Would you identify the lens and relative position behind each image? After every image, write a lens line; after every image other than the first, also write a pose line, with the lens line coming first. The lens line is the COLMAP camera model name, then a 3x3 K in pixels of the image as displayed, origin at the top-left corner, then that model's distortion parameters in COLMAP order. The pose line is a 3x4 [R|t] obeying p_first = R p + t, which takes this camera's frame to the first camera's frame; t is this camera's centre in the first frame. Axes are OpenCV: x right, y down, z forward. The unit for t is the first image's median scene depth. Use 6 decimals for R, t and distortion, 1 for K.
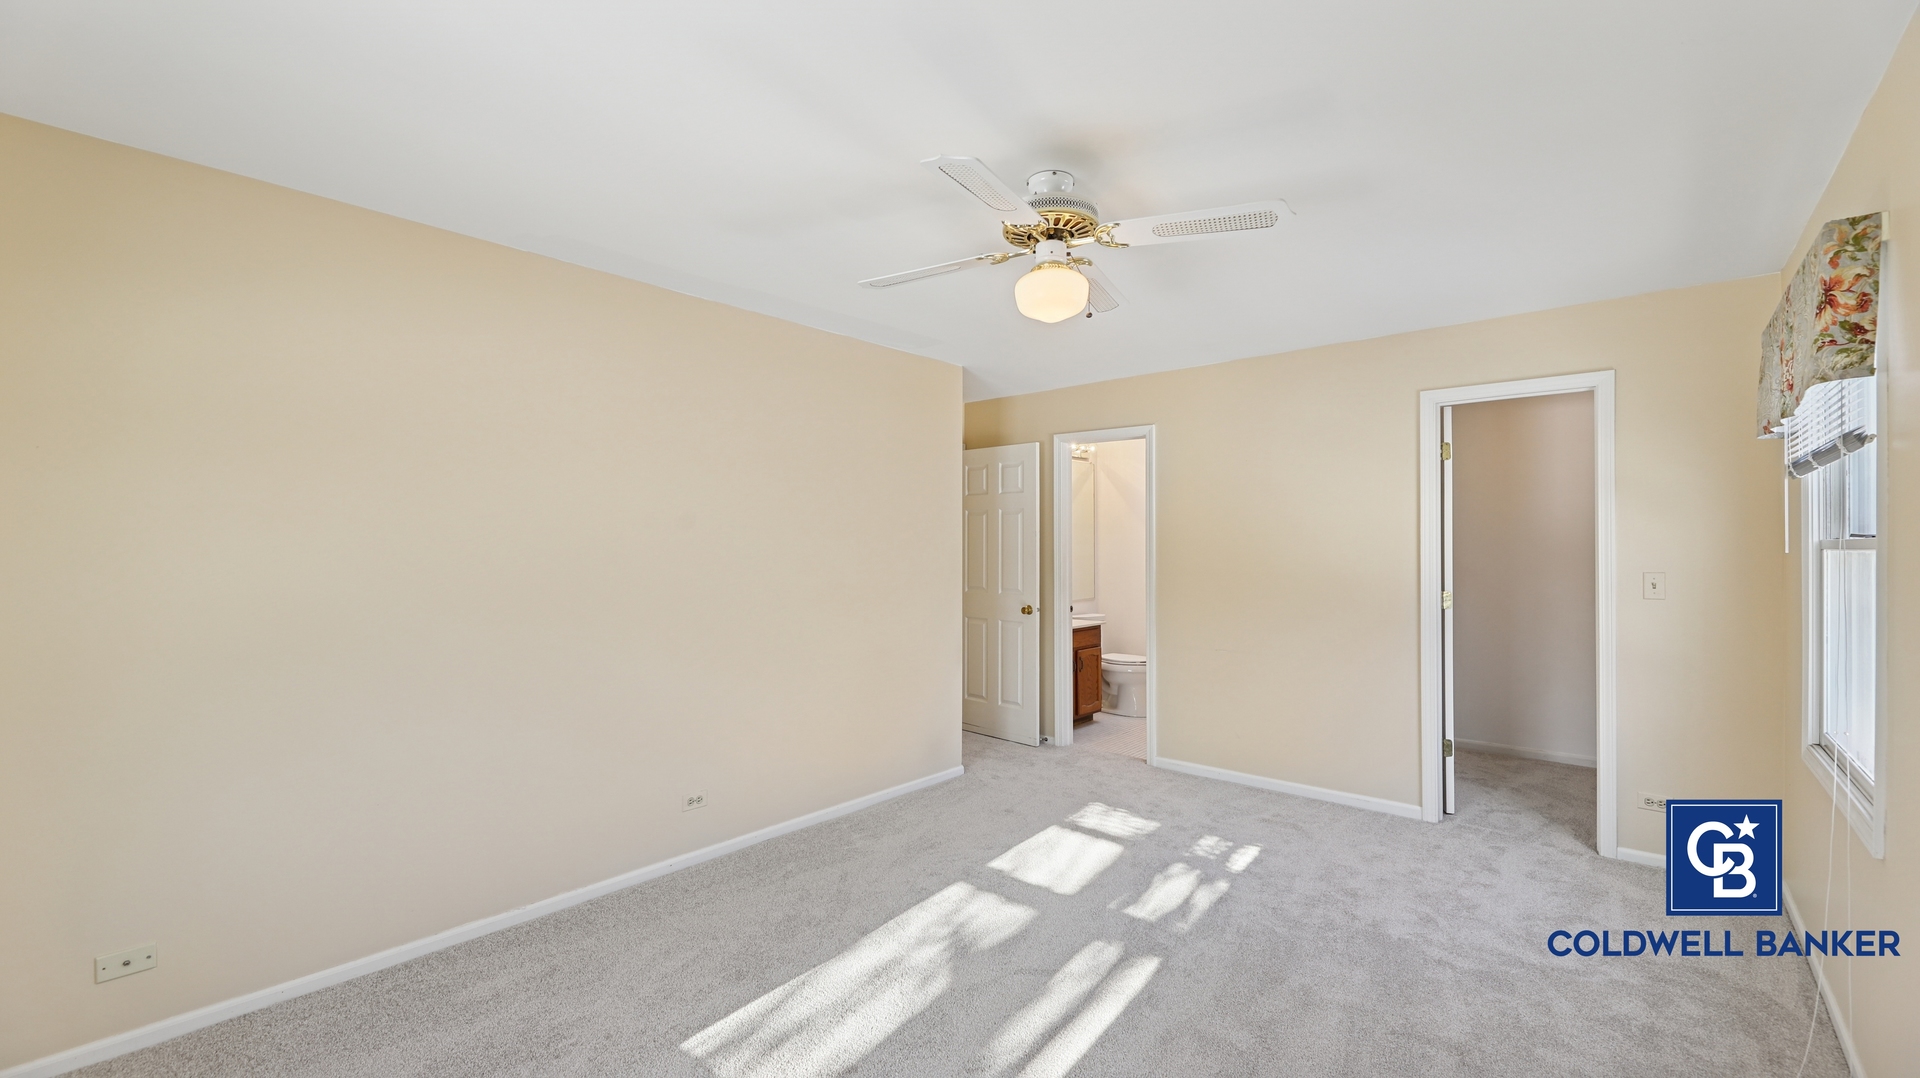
lens RADIAL K [[781.2, 0, 963.2], [0, 781.2, 541.0], [0, 0, 1]] dist [-0.002433, -0.001194]
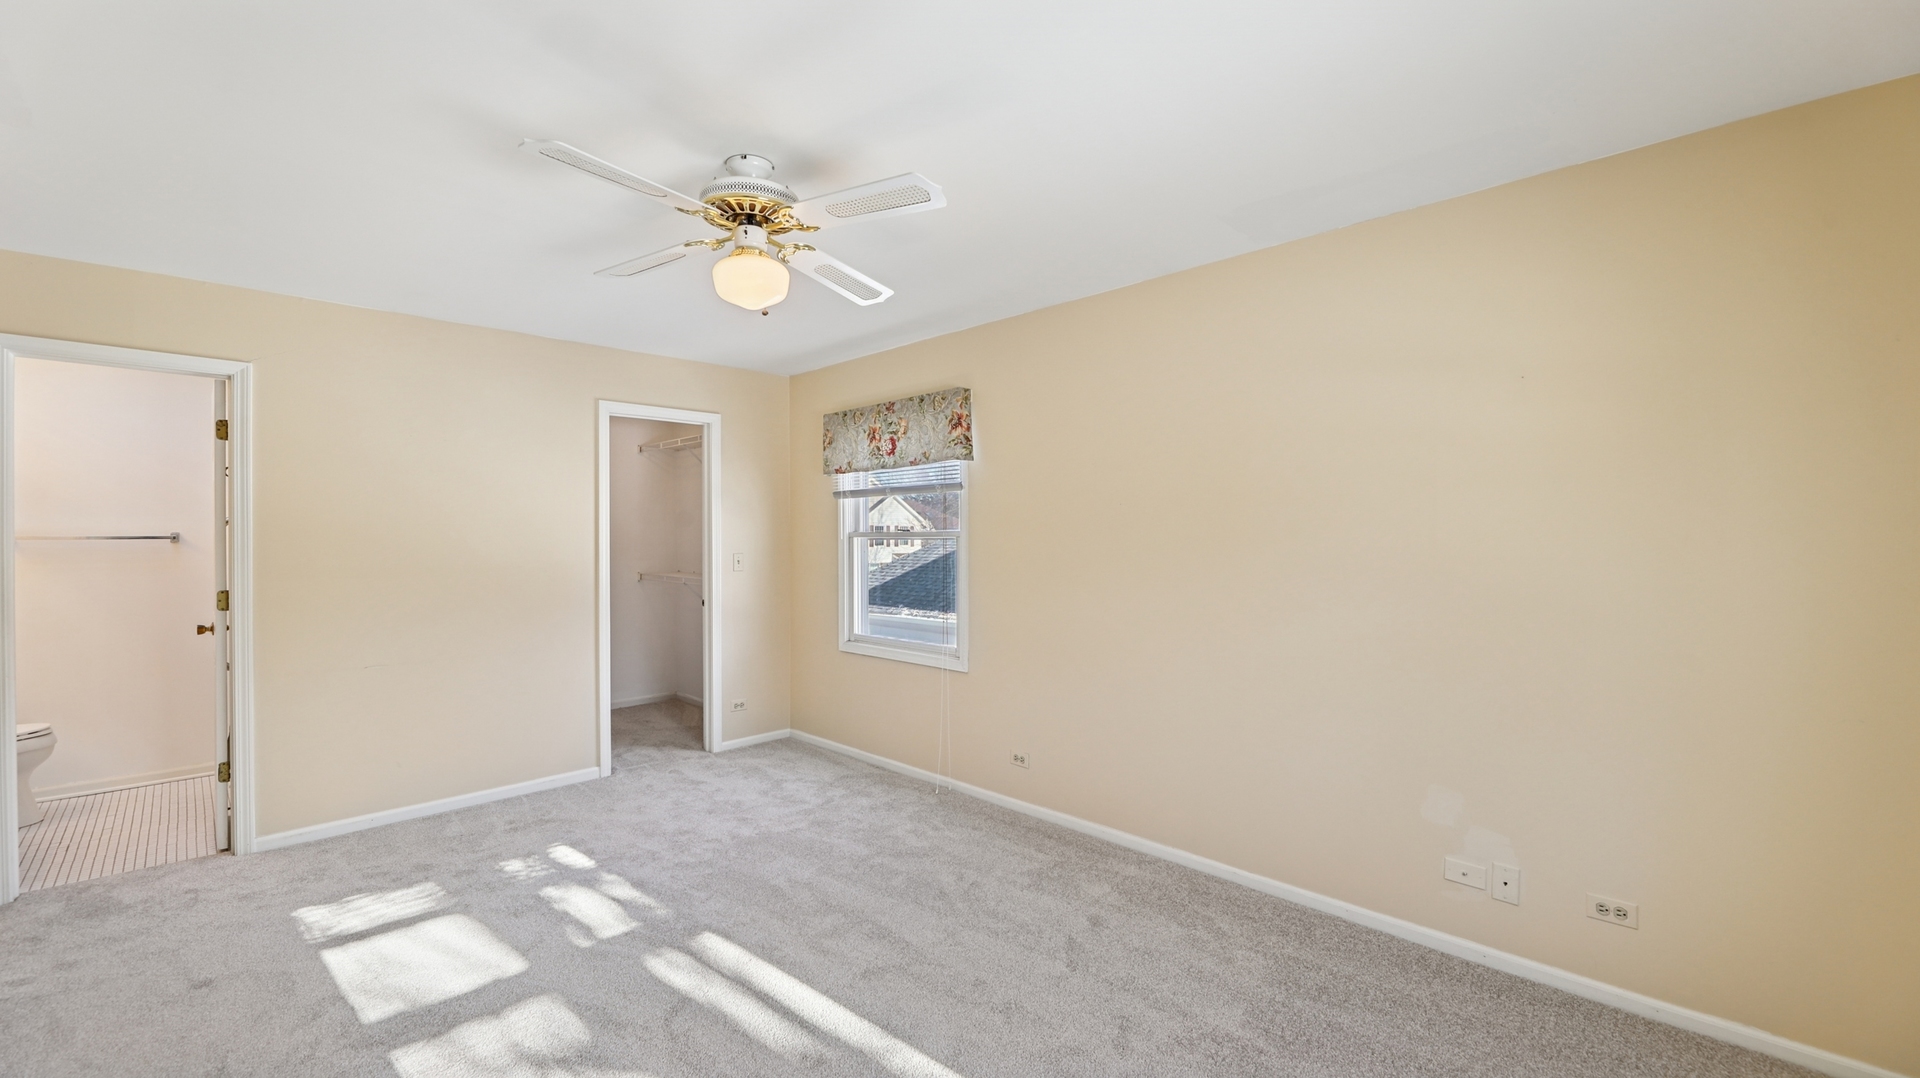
lens RADIAL K [[781.2, 0, 968.5], [0, 781.2, 538.5], [0, 0, 1]] dist [-0.002433, -0.001194]
pose [[0.057772, -0.004284, 0.998321, -0.593925], [-0.002351, 0.999987, 0.004427, 0.003508], [-0.998327, -0.002603, 0.057761, 0.461256]]
